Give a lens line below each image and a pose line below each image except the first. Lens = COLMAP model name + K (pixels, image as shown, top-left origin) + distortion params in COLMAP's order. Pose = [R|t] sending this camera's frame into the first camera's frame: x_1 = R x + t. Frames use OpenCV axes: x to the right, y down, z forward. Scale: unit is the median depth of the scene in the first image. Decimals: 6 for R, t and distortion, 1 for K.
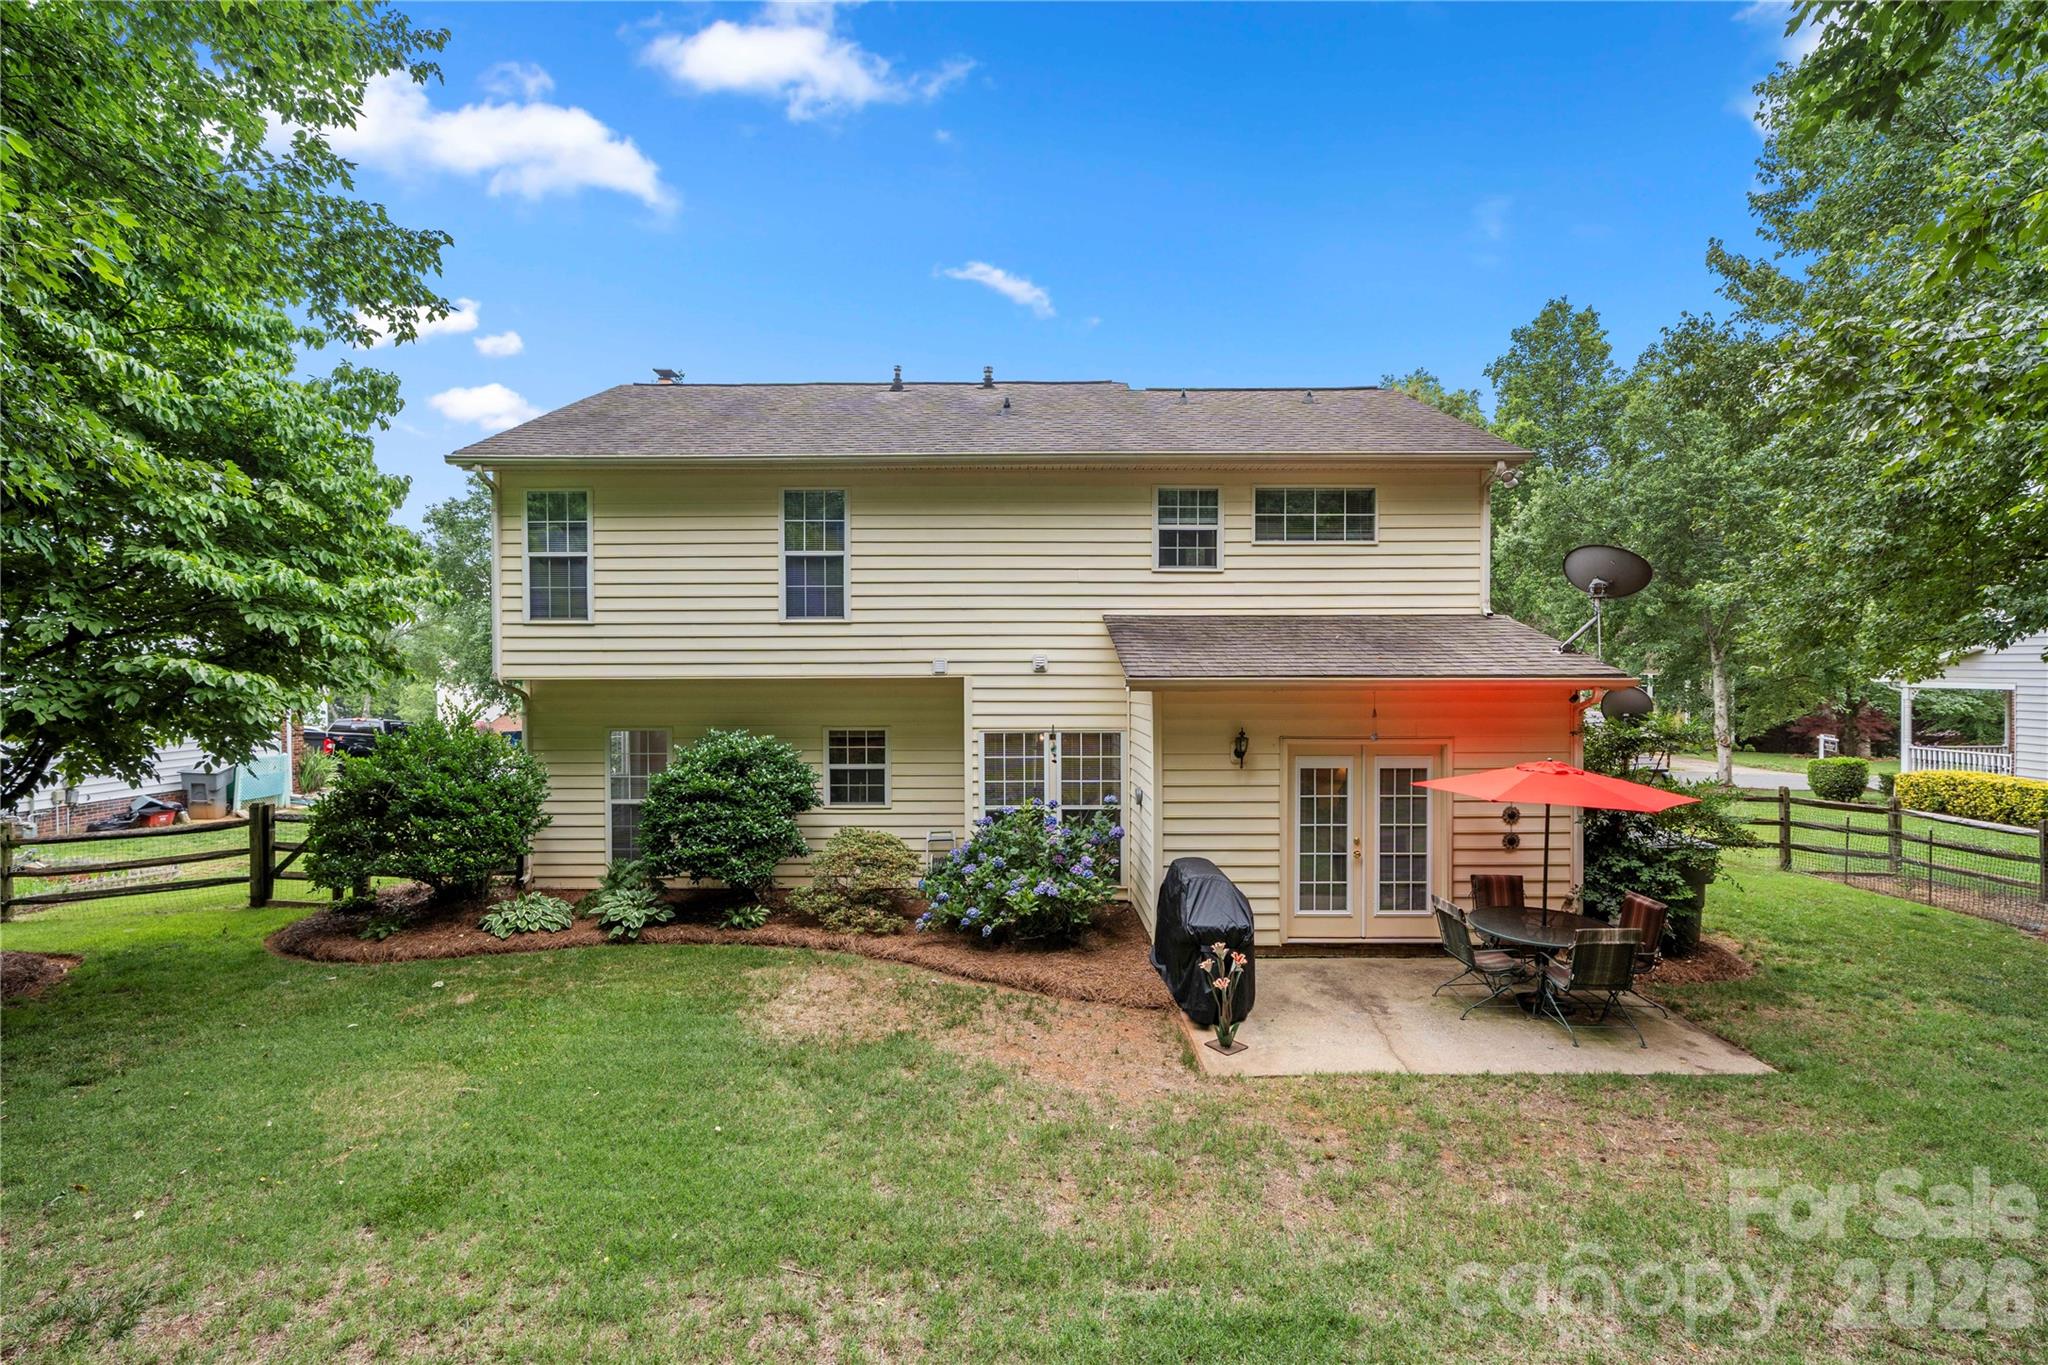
lens RADIAL K [[917.8, 0, 998.0], [0, 917.8, 678.7], [0, 0, 1]] dist [0.002216, -0.001772]
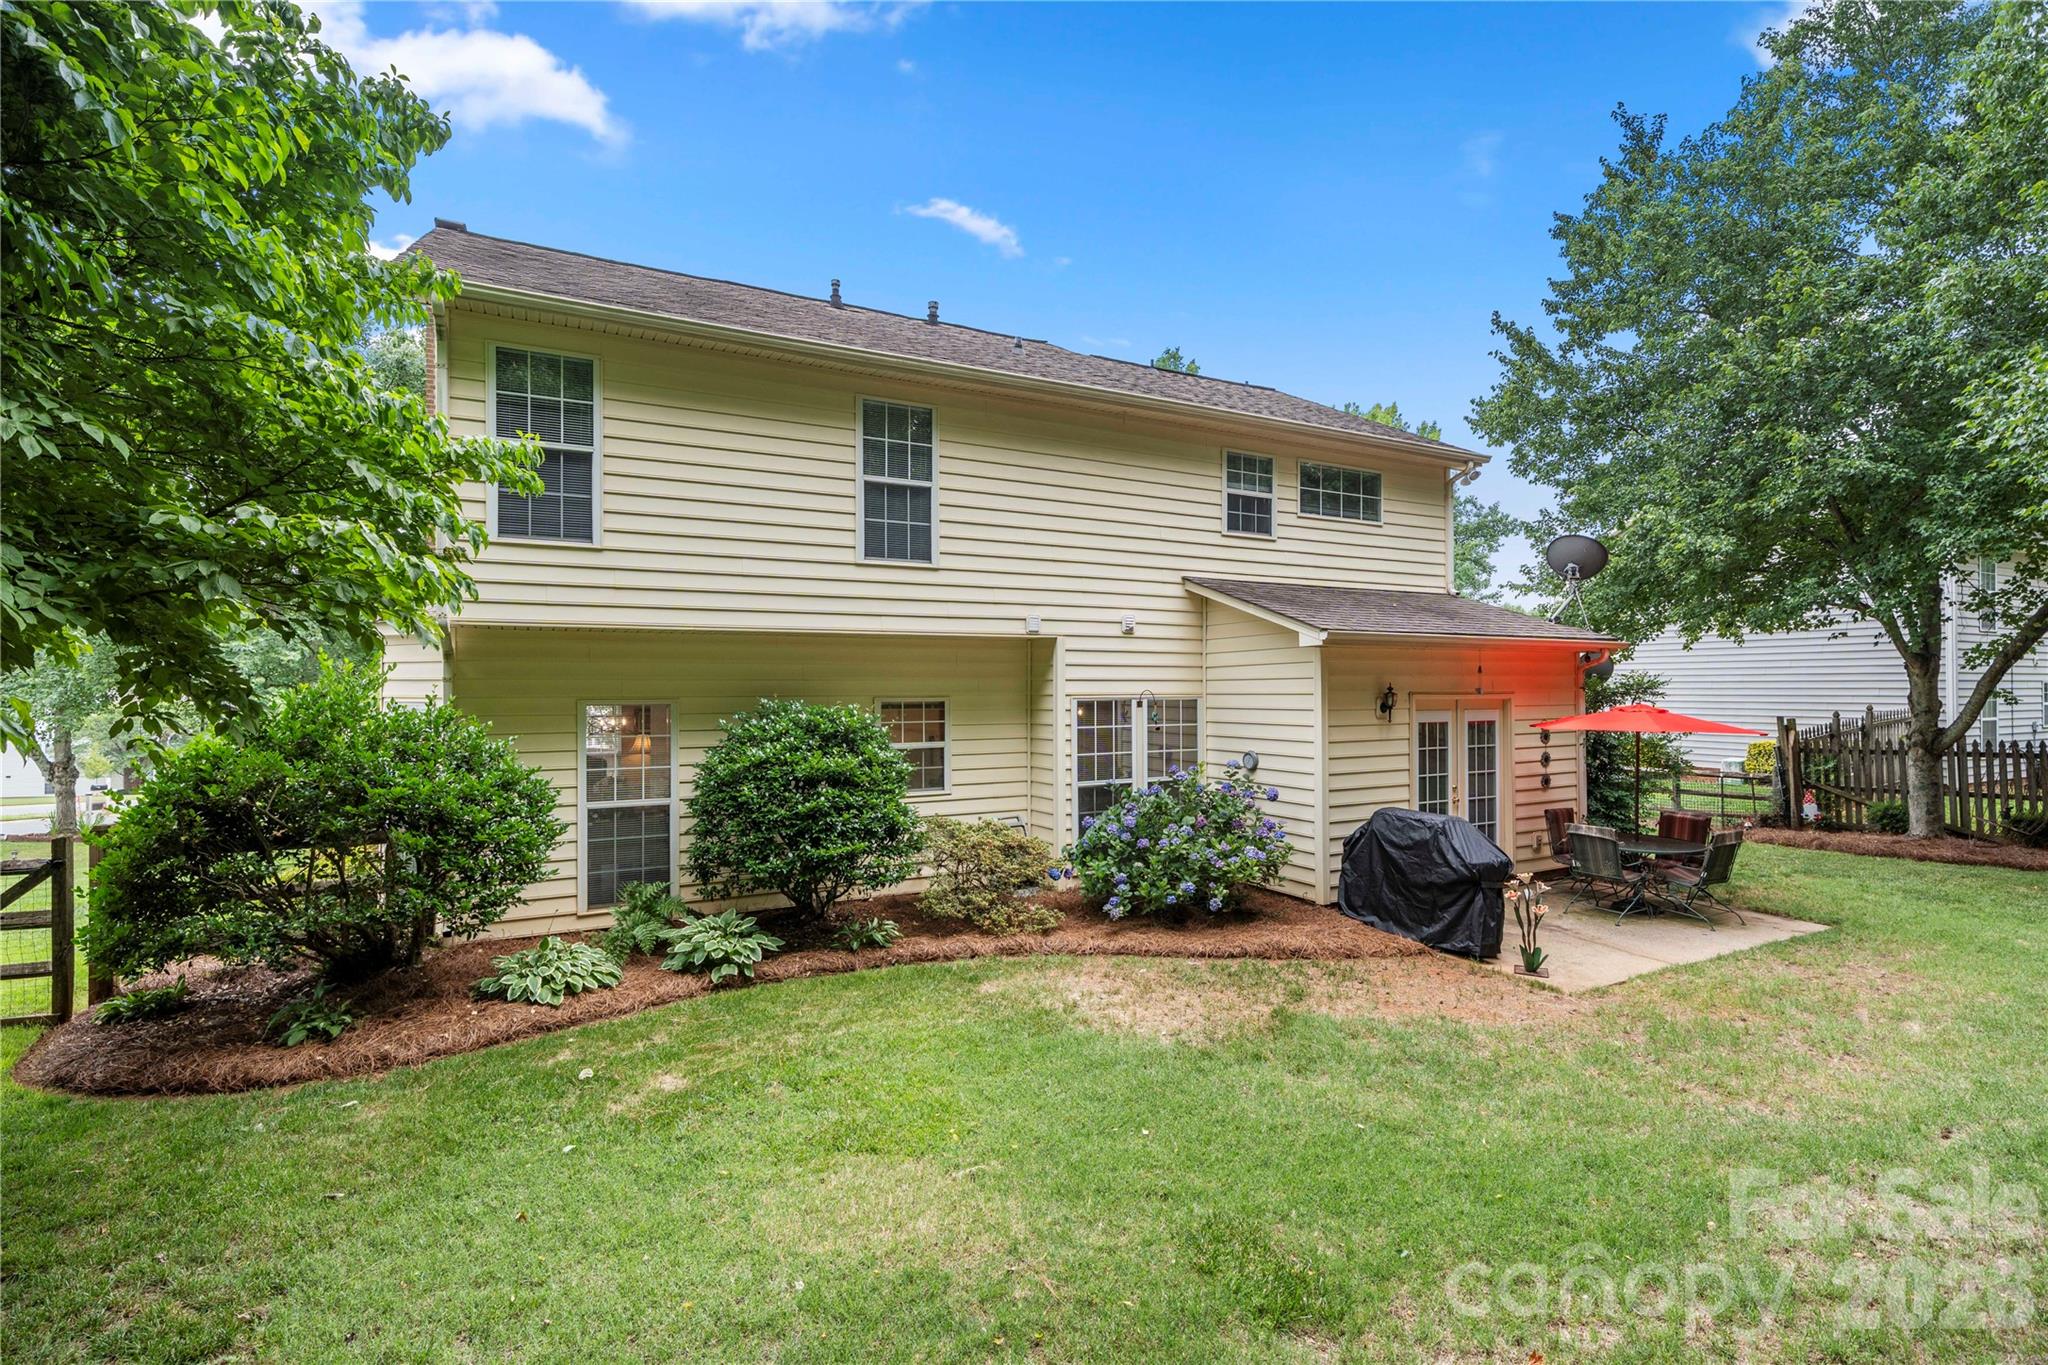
lens RADIAL K [[971.4, 0, 1008.8], [0, 971.4, 675.2], [0, 0, 1]] dist [-0.000770, 0.000601]
pose [[0.877241, 0.007119, 0.479998, -0.530225], [0.003613, 0.999764, -0.021430, 0.054799], [-0.480037, 0.020533, 0.877008, 0.201439]]
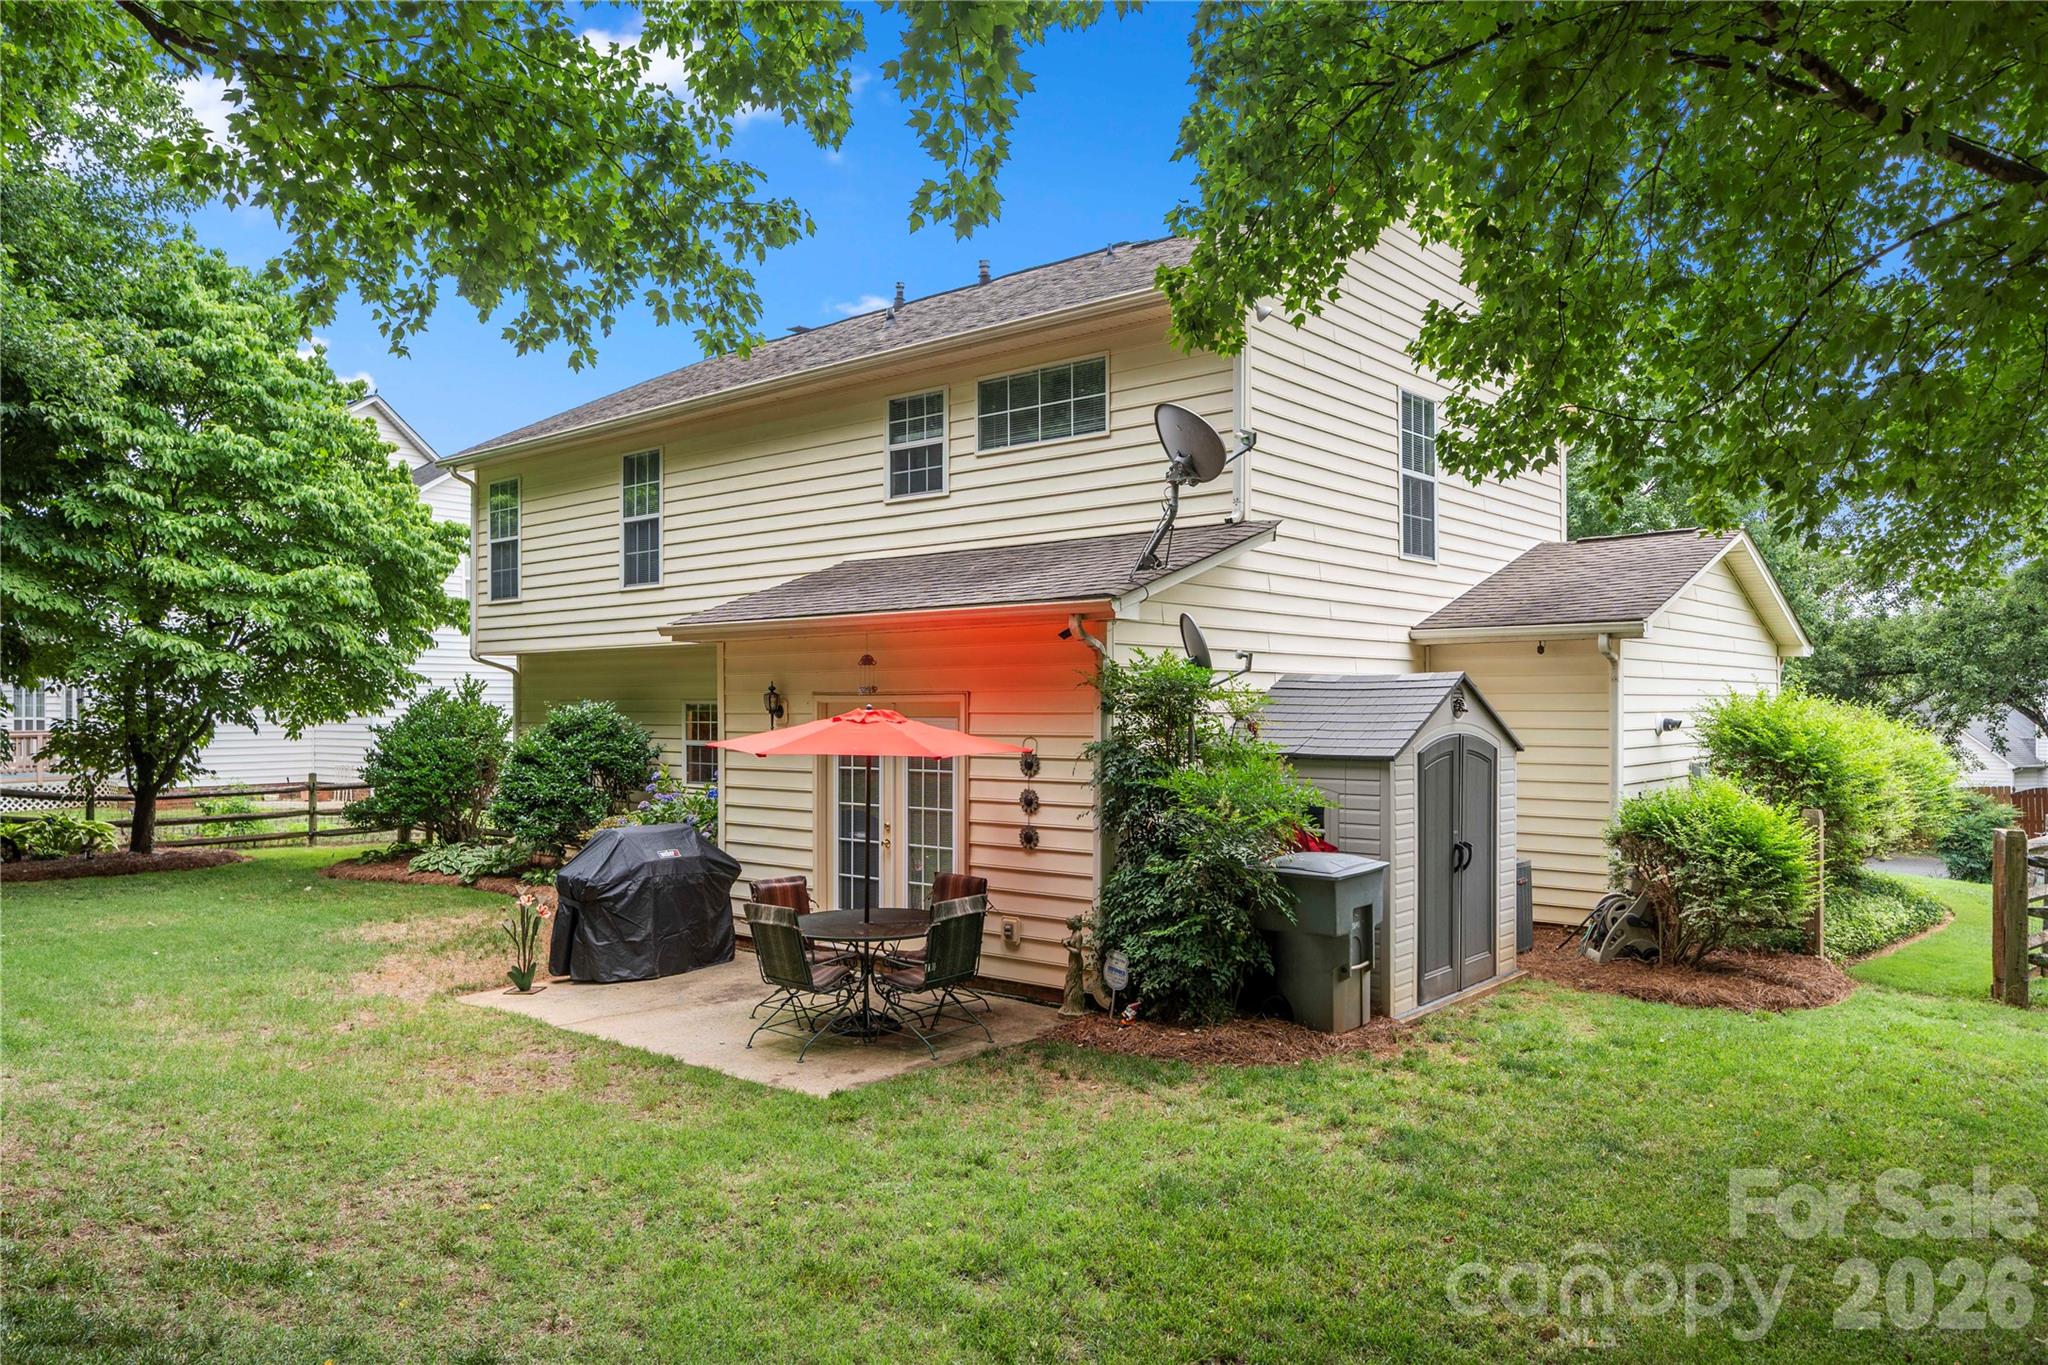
lens RADIAL K [[1396.9, 0, 942.0], [0, 1396.9, 682.7], [0, 0, 1]] dist [0.002117, 0.007463]
pose [[0.740939, -0.008616, -0.671517, 1.032482], [-0.008131, 0.999729, -0.021798, 0.067286], [0.671523, 0.021611, 0.740668, 0.125199]]
